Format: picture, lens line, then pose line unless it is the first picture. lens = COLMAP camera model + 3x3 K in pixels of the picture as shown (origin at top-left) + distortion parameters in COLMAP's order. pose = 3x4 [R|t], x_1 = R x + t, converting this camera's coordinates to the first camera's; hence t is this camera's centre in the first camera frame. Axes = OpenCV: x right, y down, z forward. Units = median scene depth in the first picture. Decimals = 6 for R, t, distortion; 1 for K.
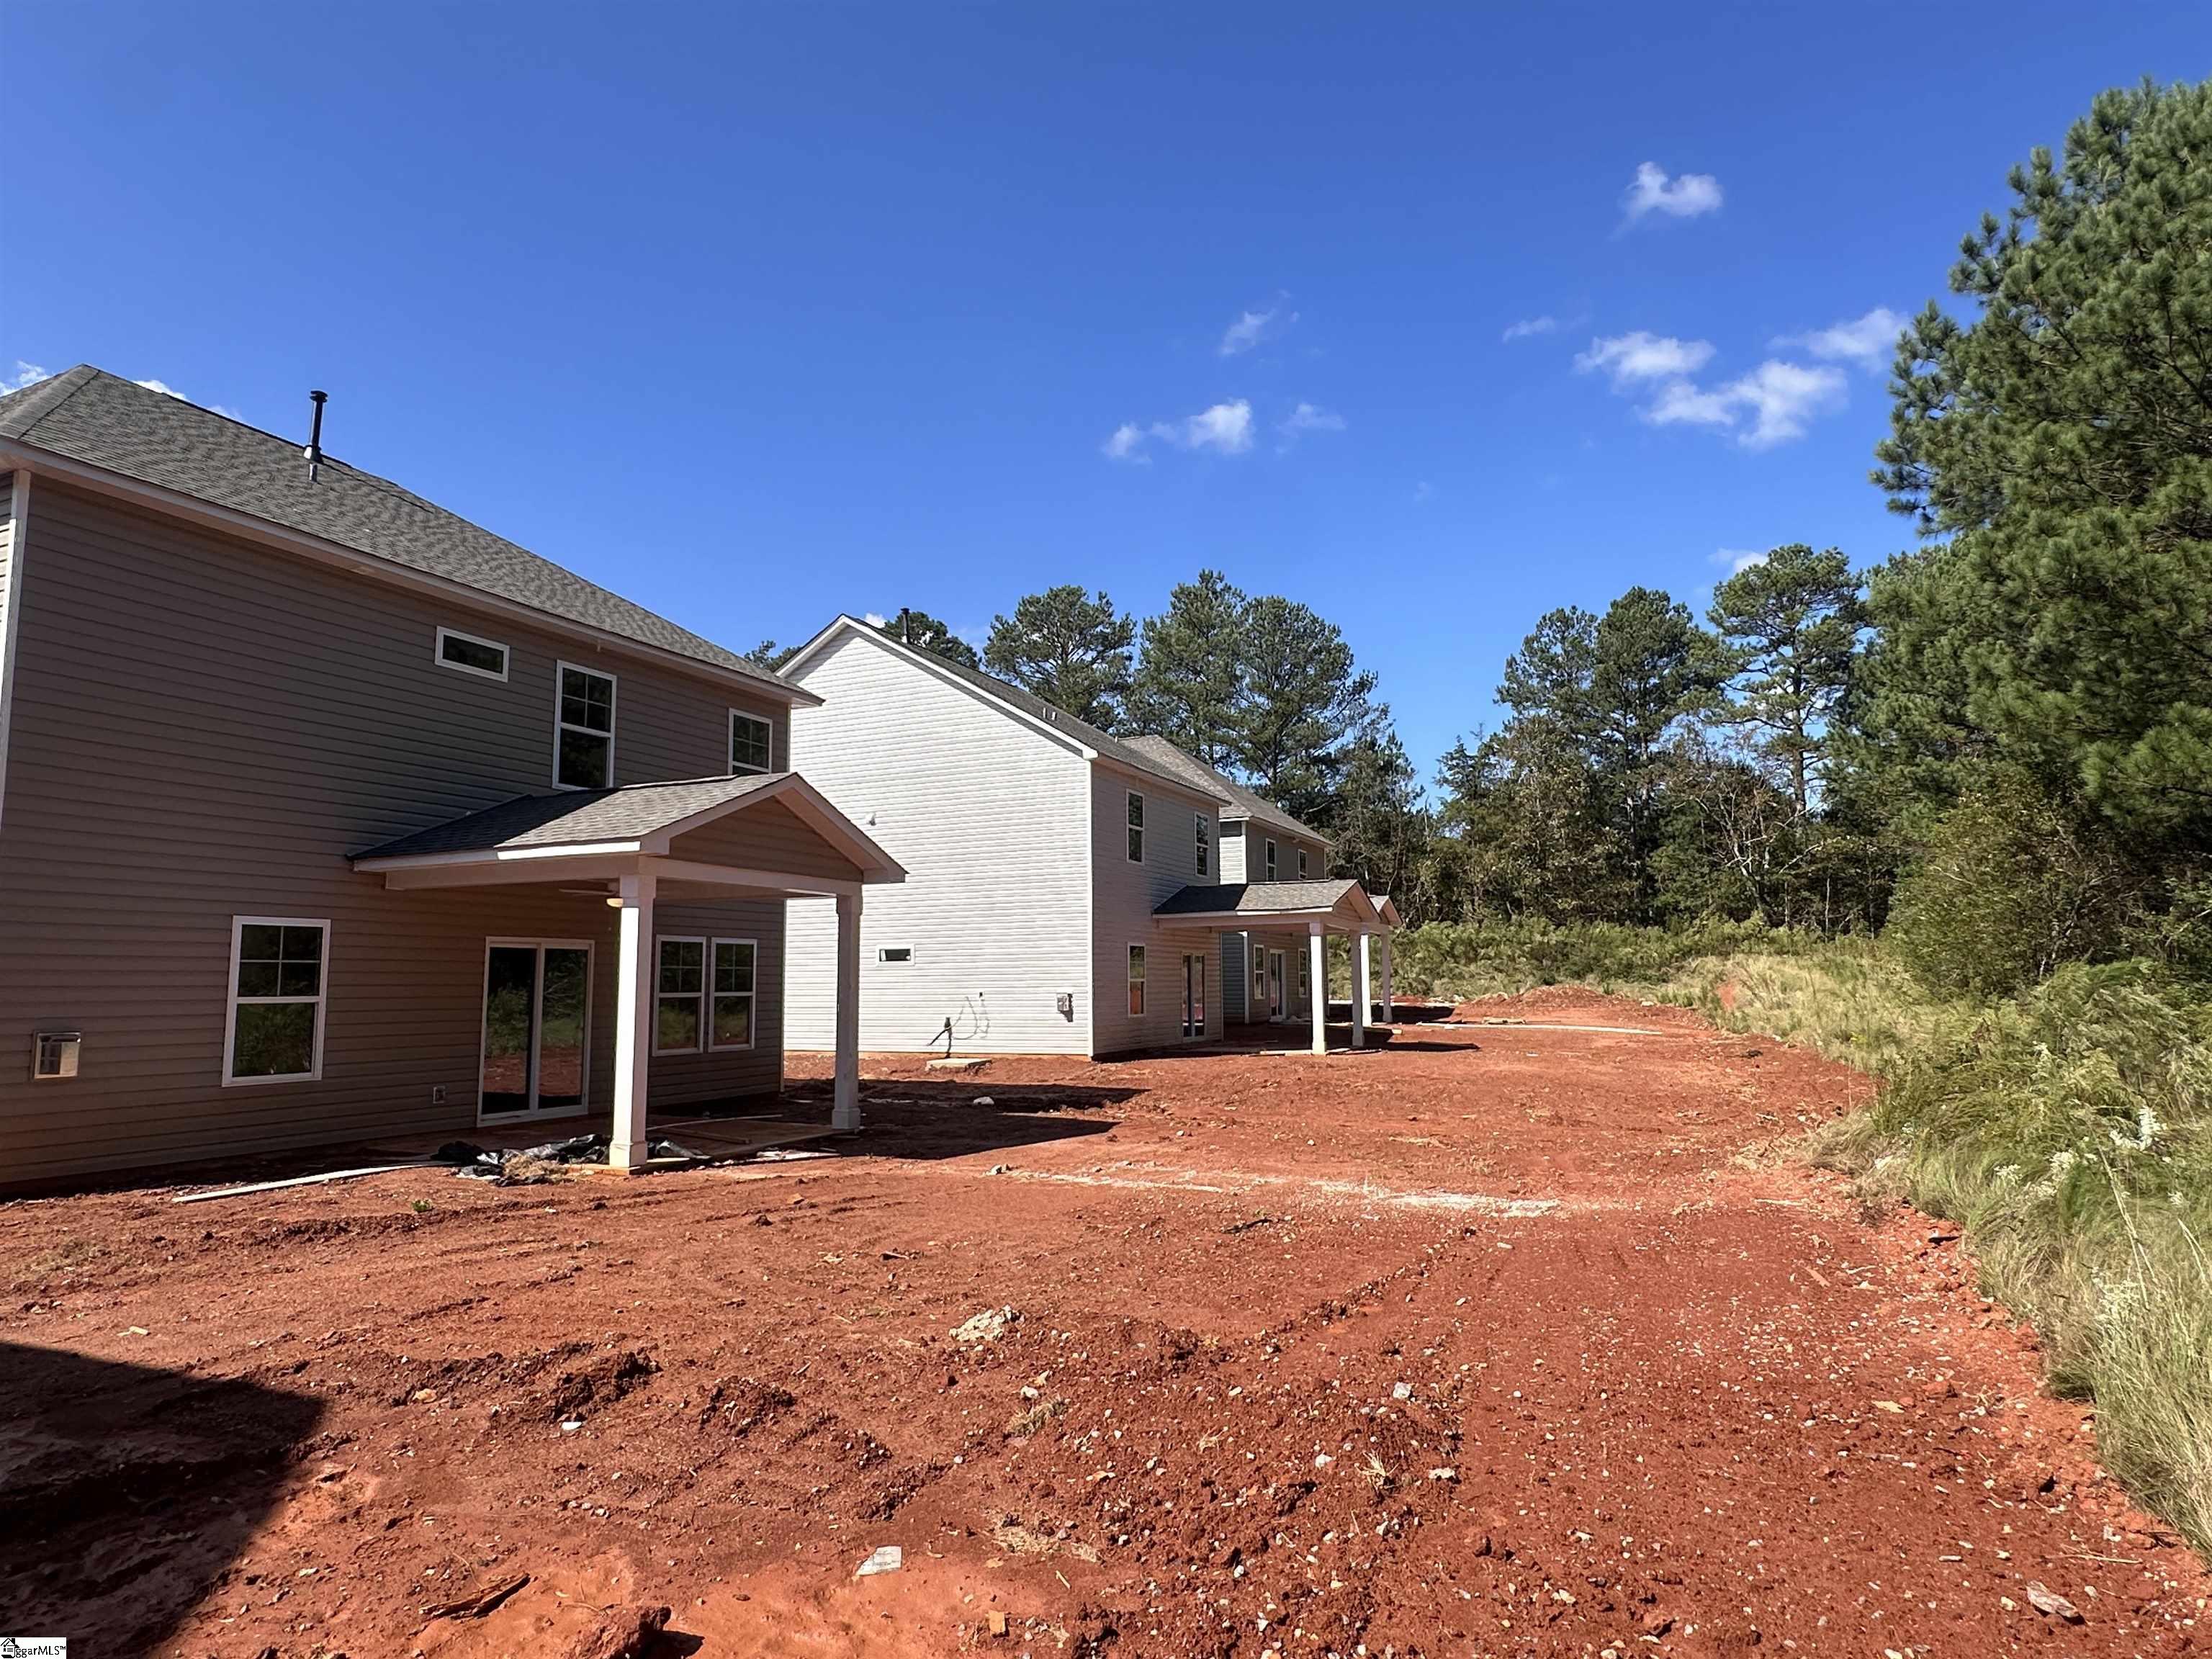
lens RADIAL K [[1314.3, 0, 1103.7], [0, 1314.3, 833.6], [0, 0, 1]] dist [-0.009790, 0.008141]
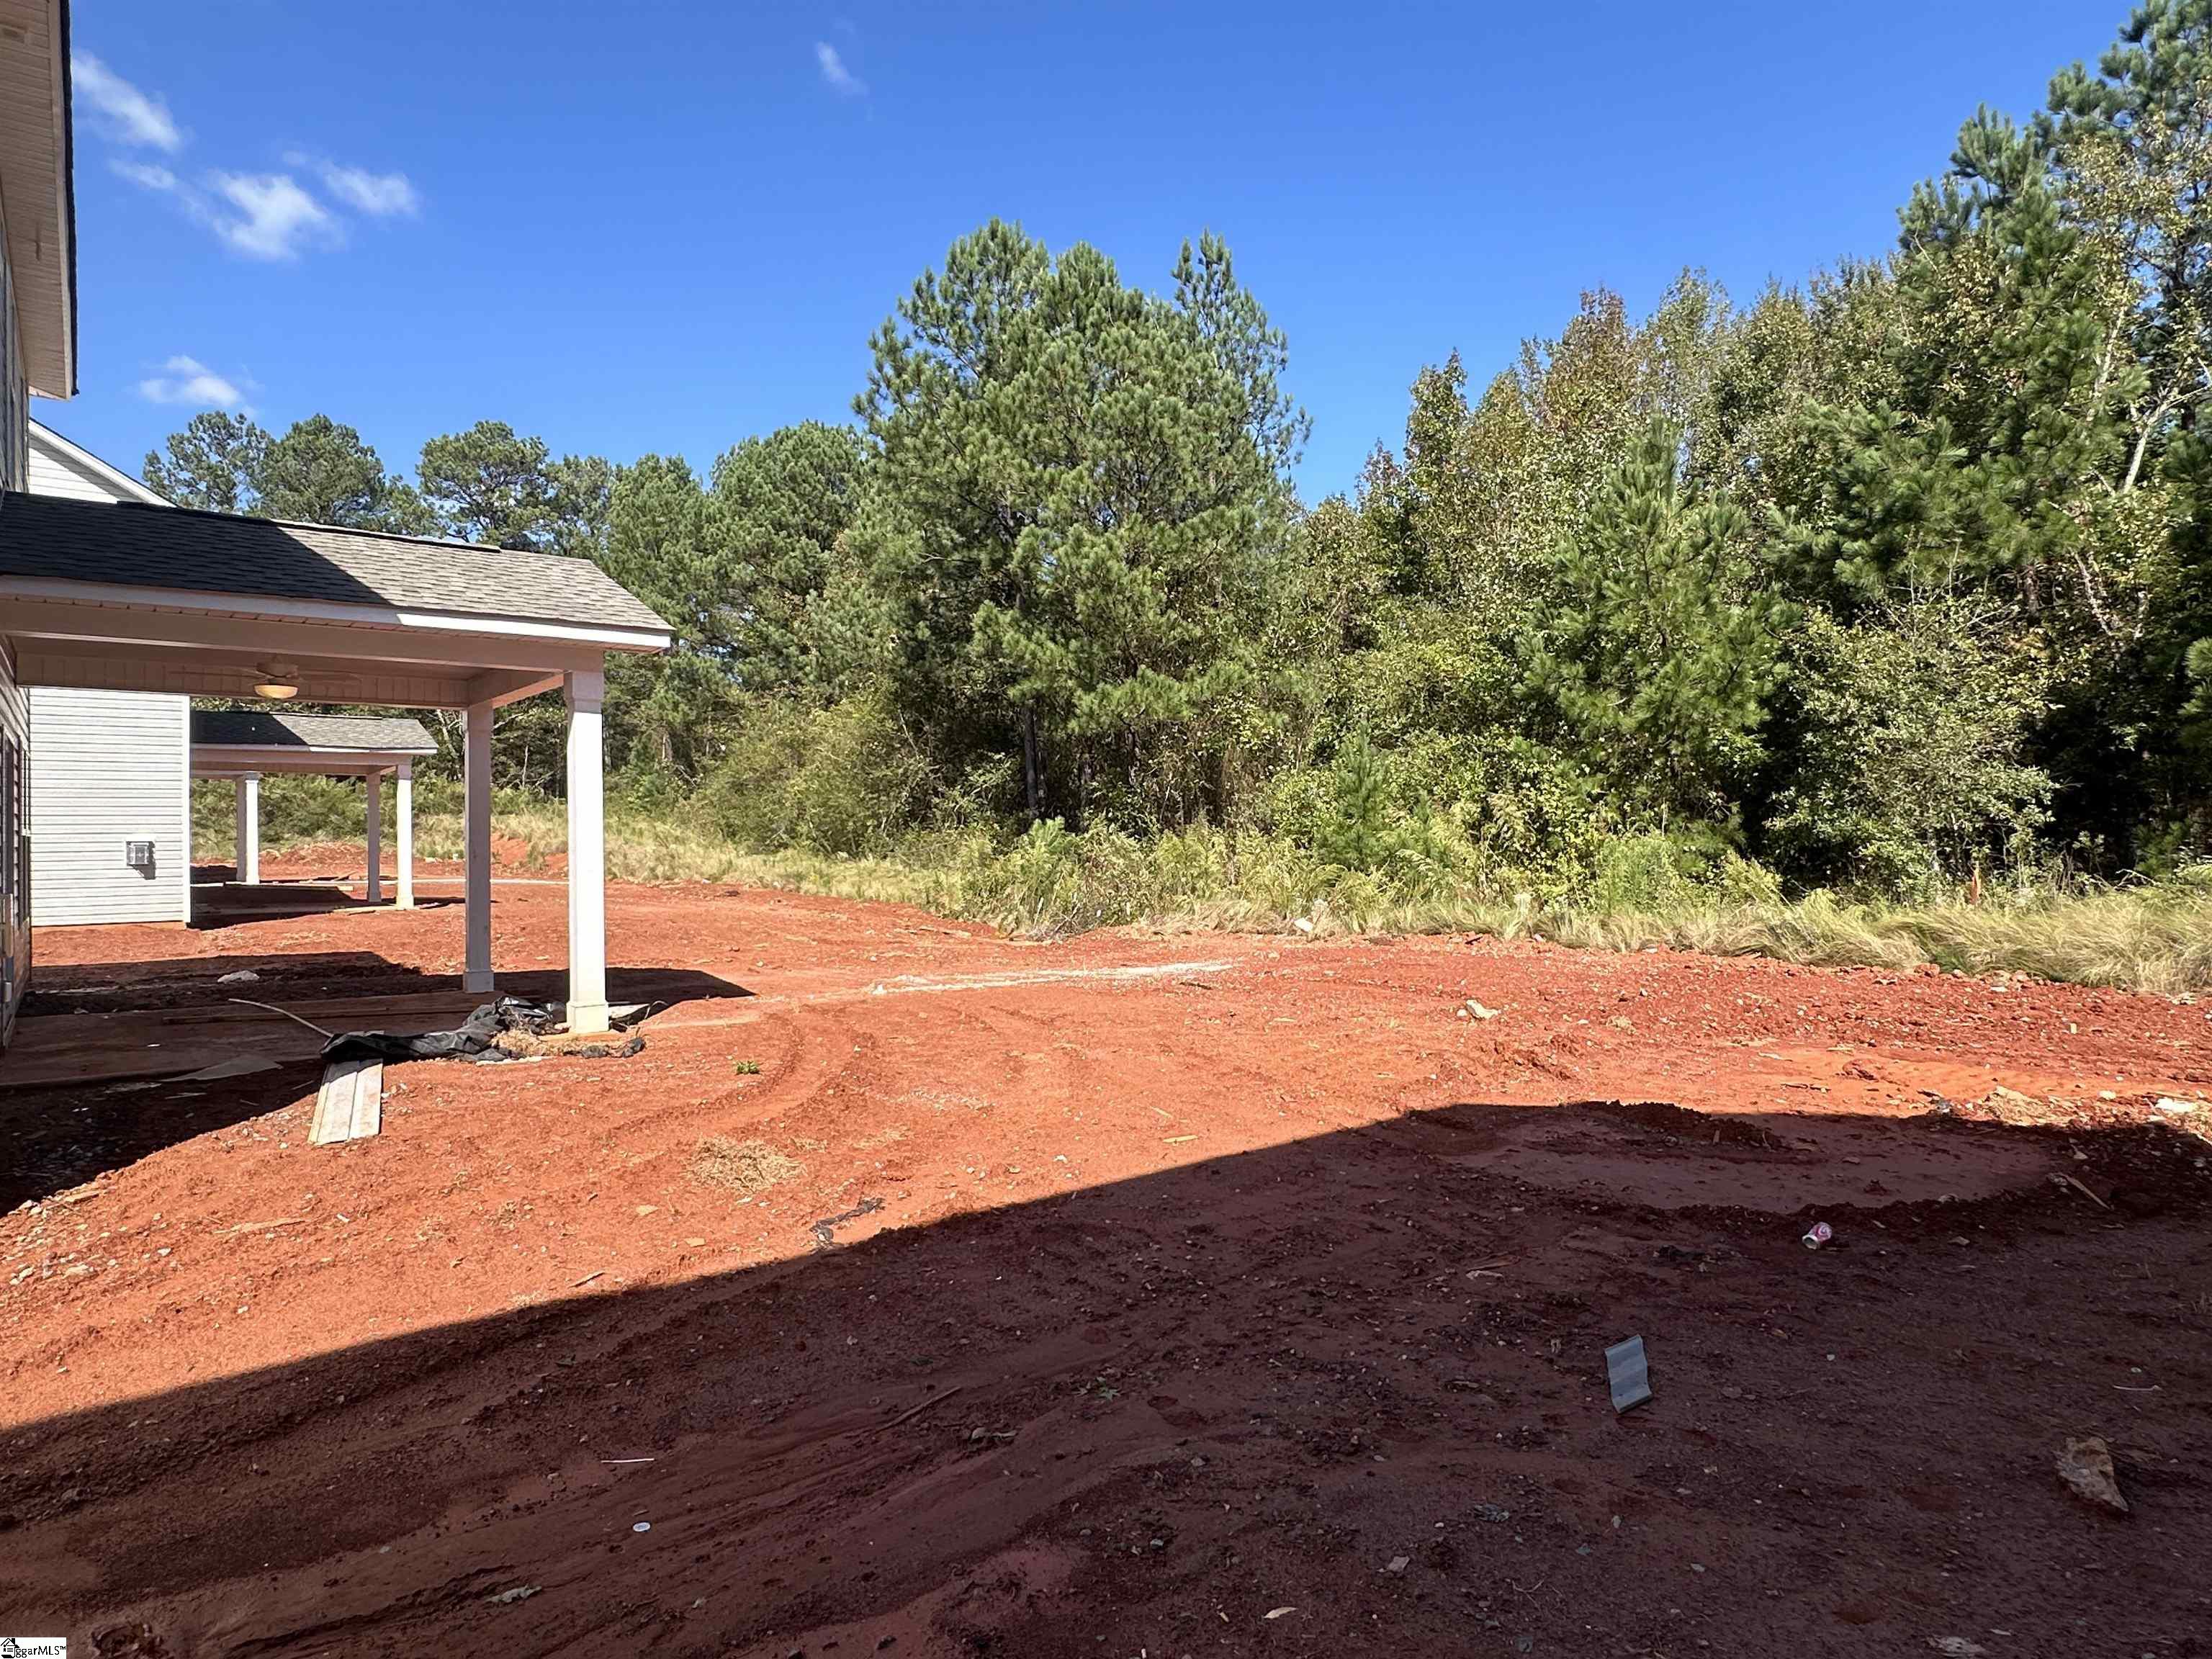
lens RADIAL K [[1314.3, 0, 1100.7], [0, 1314.3, 829.2], [0, 0, 1]] dist [-0.009790, 0.008141]
pose [[0.487167, 0.012937, 0.873213, -0.161070], [-0.101577, 0.993943, 0.041944, 0.009364], [-0.867381, -0.109133, 0.485530, 0.054864]]
